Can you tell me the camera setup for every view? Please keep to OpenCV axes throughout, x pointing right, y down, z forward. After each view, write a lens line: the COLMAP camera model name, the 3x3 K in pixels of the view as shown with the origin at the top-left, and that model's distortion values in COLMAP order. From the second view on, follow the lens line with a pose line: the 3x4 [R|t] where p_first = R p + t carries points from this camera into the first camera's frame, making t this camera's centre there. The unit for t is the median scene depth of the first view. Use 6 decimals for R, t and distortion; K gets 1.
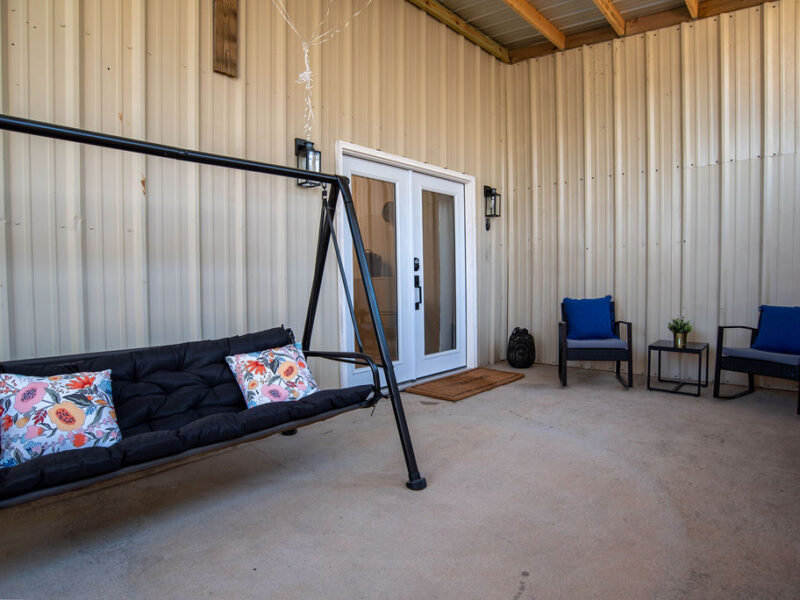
lens RADIAL K [[481.8, 0, 394.8], [0, 481.8, 303.2], [0, 0, 1]] dist [-0.070076, 0.026906]
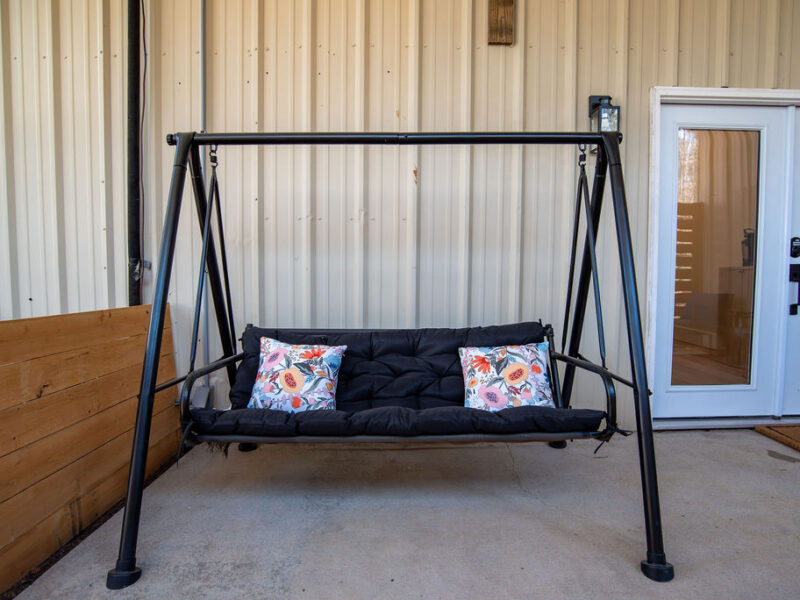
lens RADIAL K [[481.8, 0, 406.5], [0, 481.8, 300.5], [0, 0, 1]] dist [-0.070076, 0.026906]
pose [[0.676728, 0.061215, -0.733684, 0.266983], [-0.044205, 0.998118, 0.042504, -0.016807], [0.734905, 0.003669, 0.678161, 0.283202]]
